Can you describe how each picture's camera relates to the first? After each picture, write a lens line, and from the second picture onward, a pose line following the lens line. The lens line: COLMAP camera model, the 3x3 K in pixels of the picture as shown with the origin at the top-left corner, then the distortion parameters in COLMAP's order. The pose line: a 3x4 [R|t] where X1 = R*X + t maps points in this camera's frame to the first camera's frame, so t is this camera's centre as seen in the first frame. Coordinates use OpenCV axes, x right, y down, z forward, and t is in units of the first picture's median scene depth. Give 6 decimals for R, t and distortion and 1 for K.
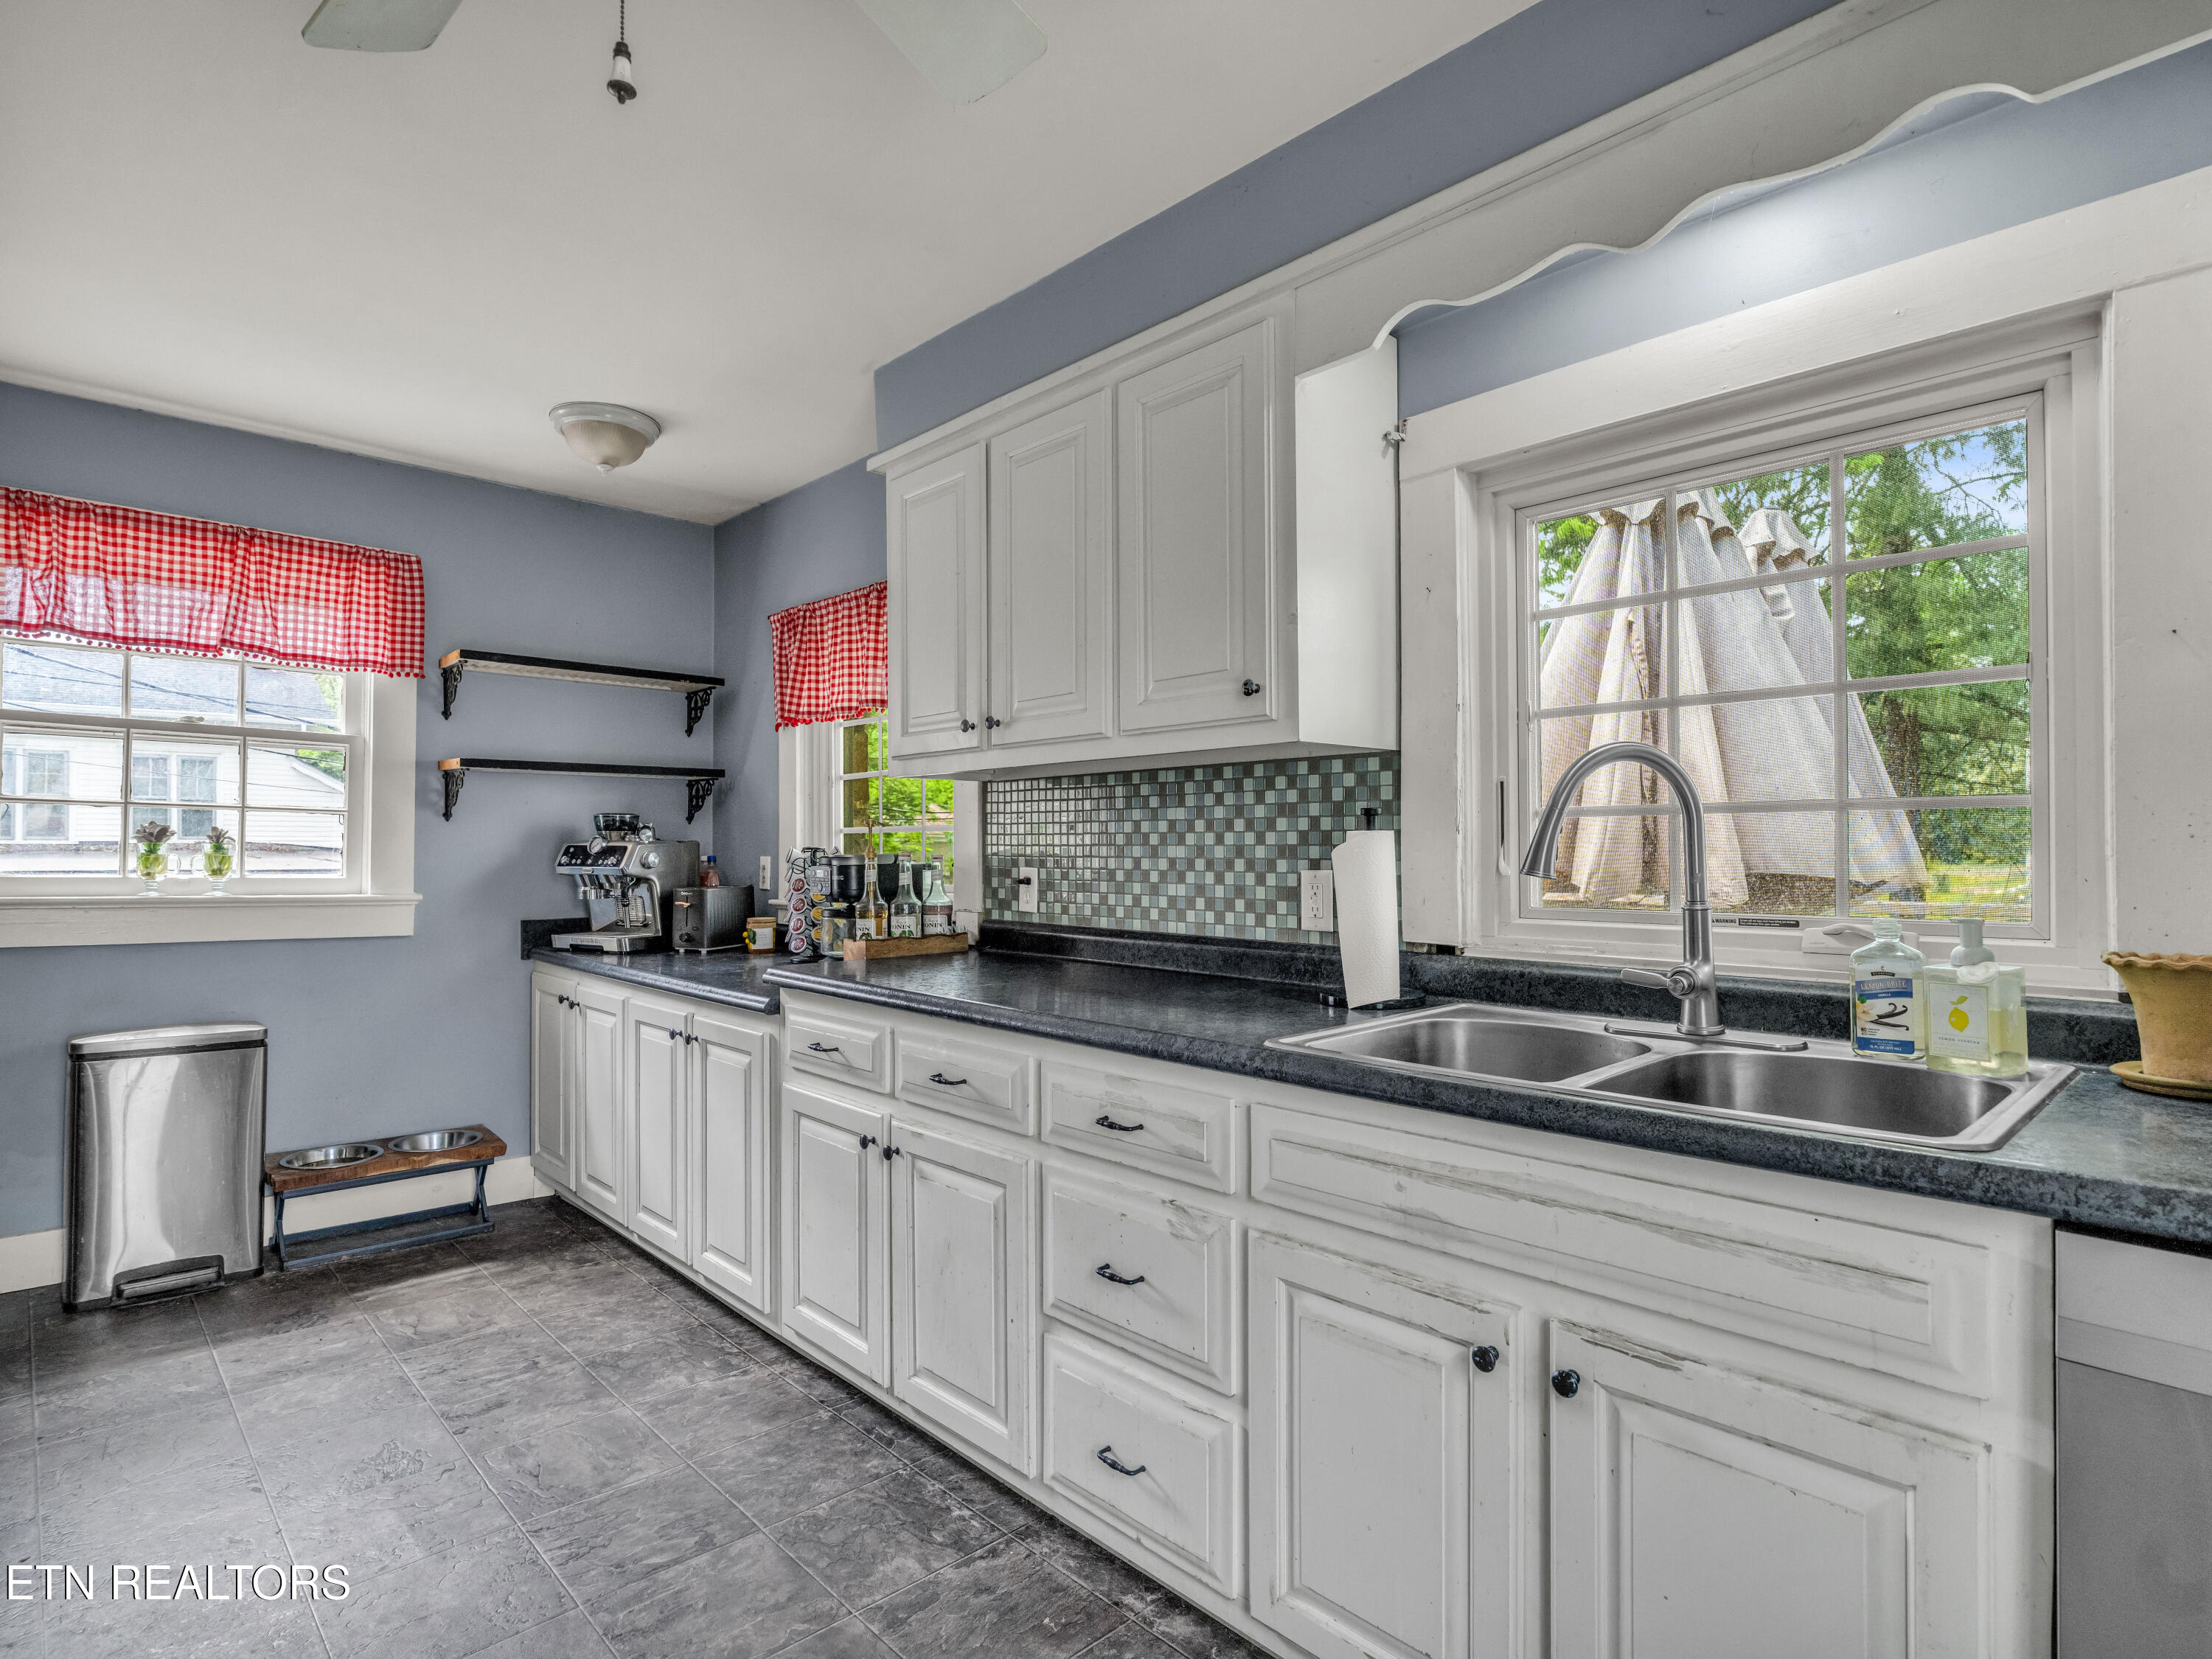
lens RADIAL K [[1143.1, 0, 1092.6], [0, 1143.1, 836.7], [0, 0, 1]] dist [-0.001778, -0.000301]
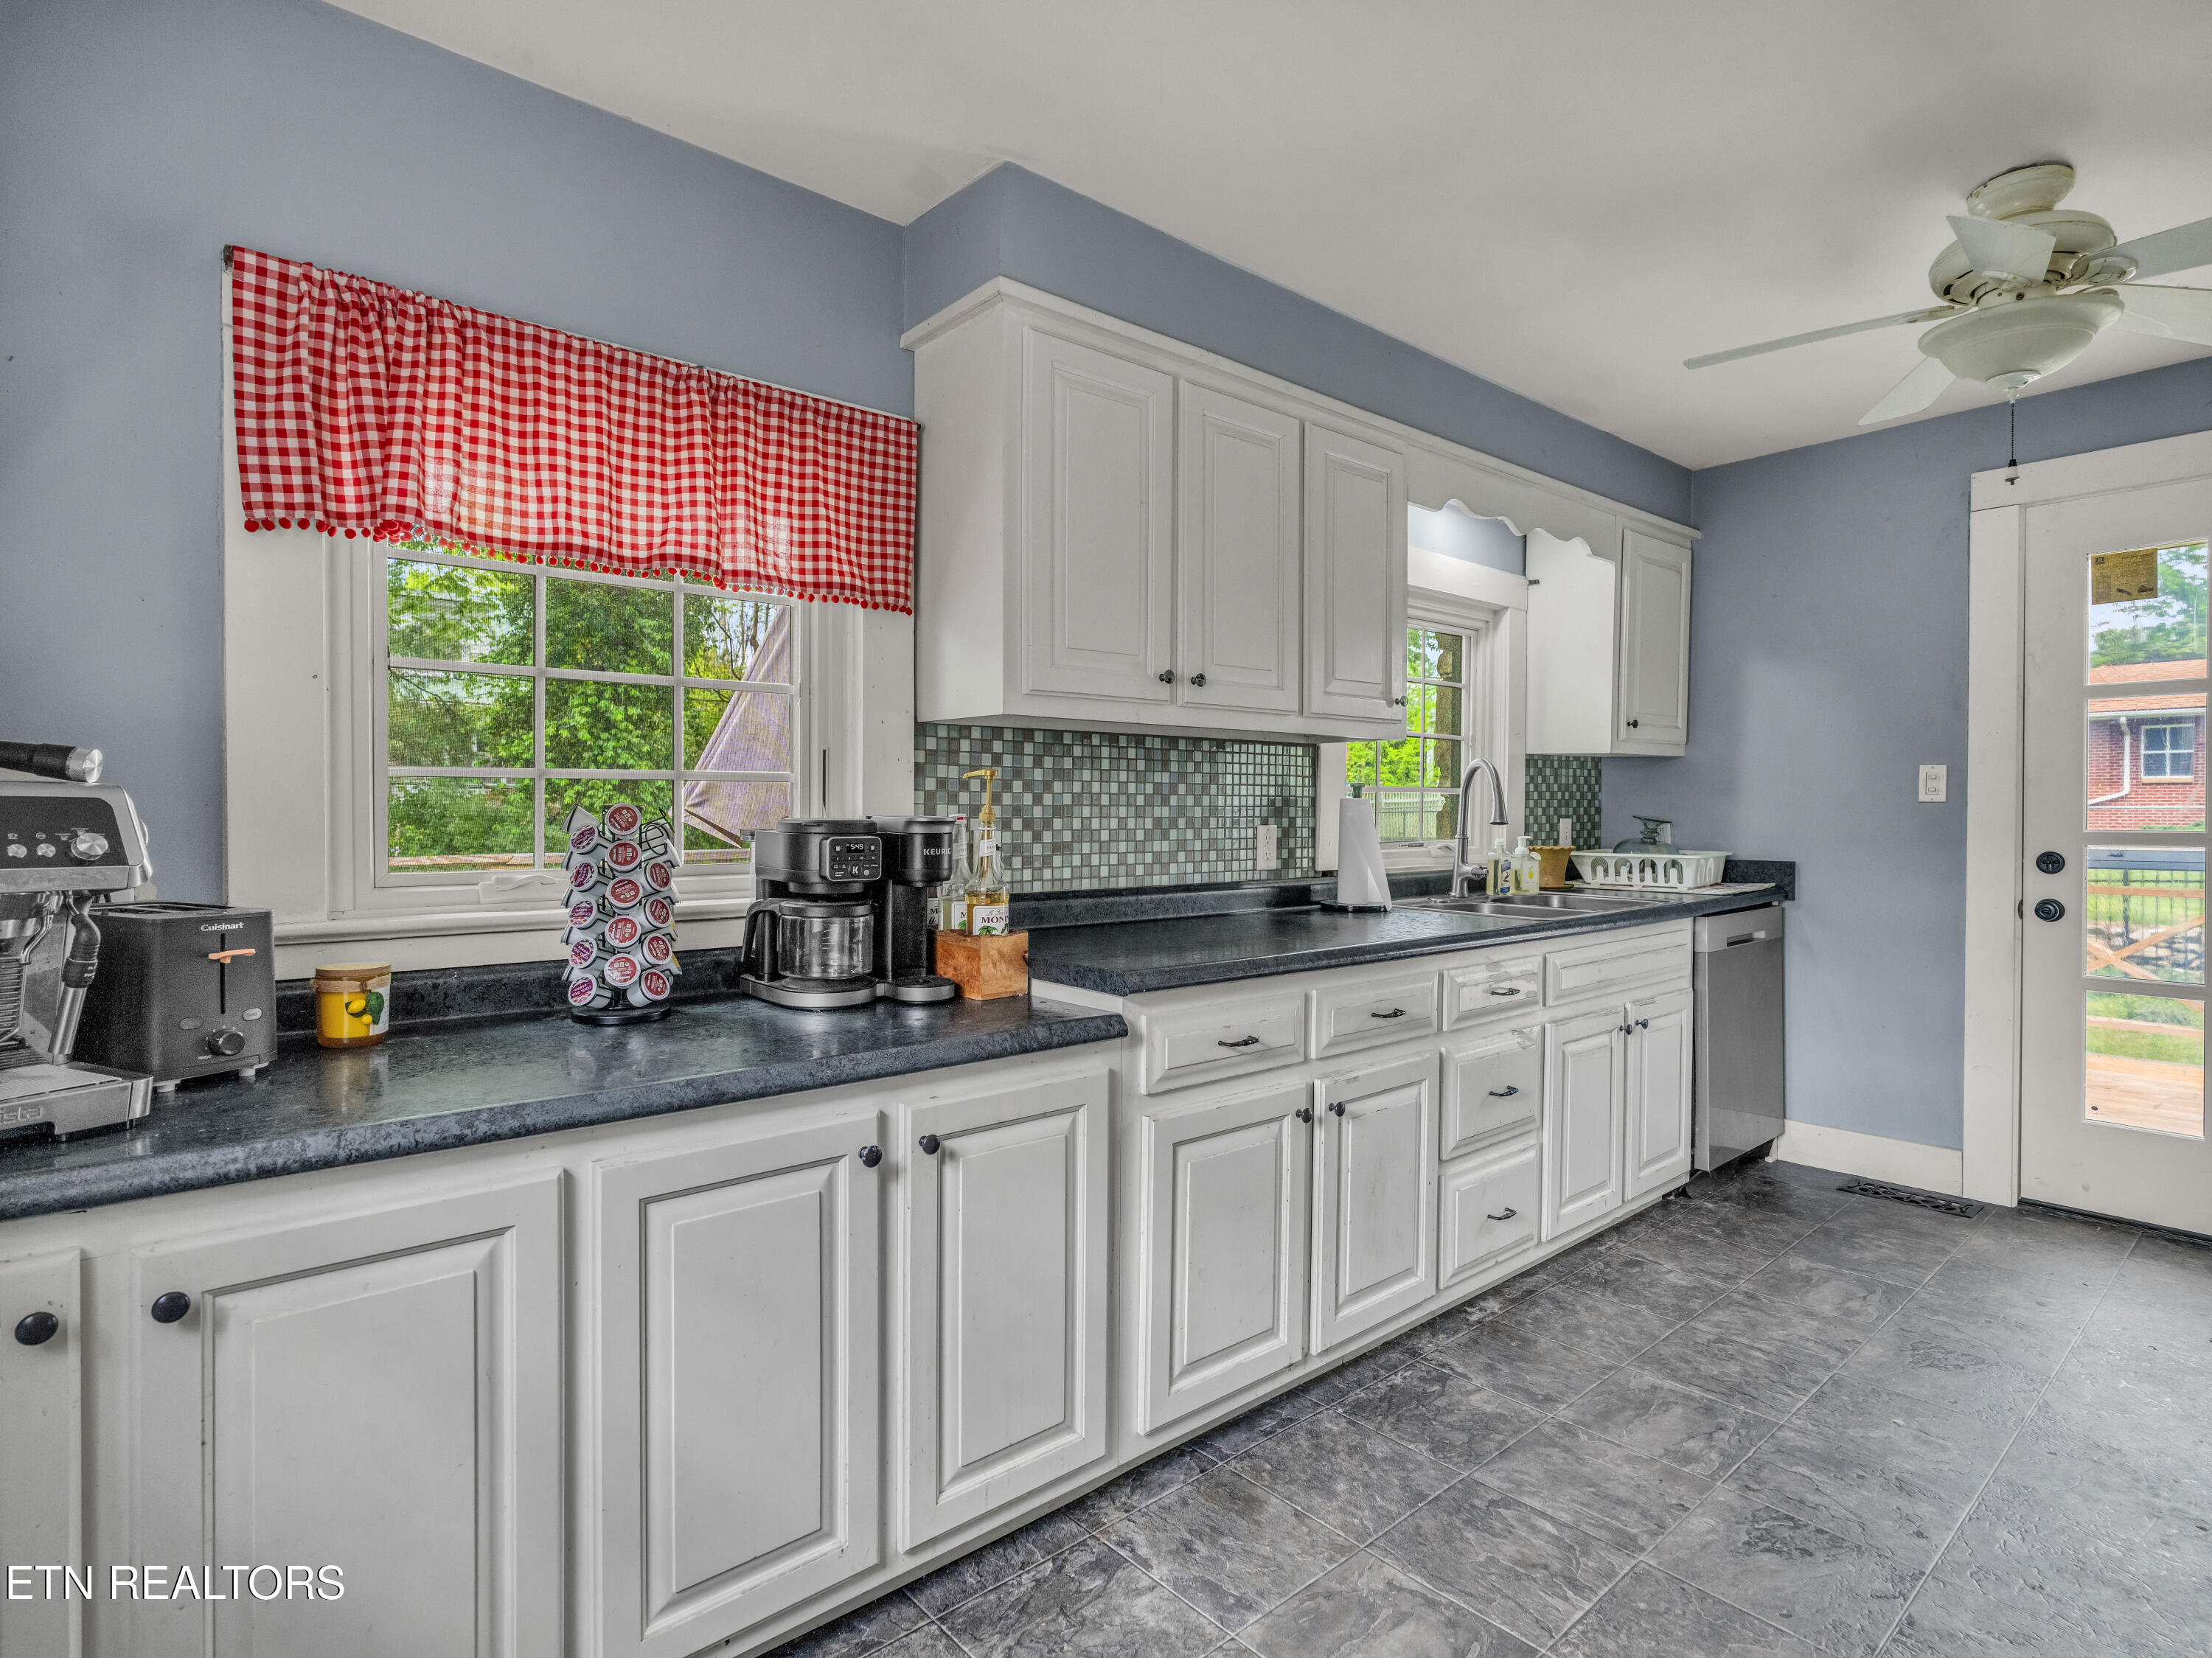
lens RADIAL K [[1143.0, 0, 1091.4], [0, 1143.0, 822.2], [0, 0, 1]] dist [-0.001778, -0.000301]
pose [[0.051085, -0.010521, 0.998639, -1.035877], [-0.008962, 0.999899, 0.010993, 0.011659], [-0.998654, -0.009511, 0.050986, 1.011109]]
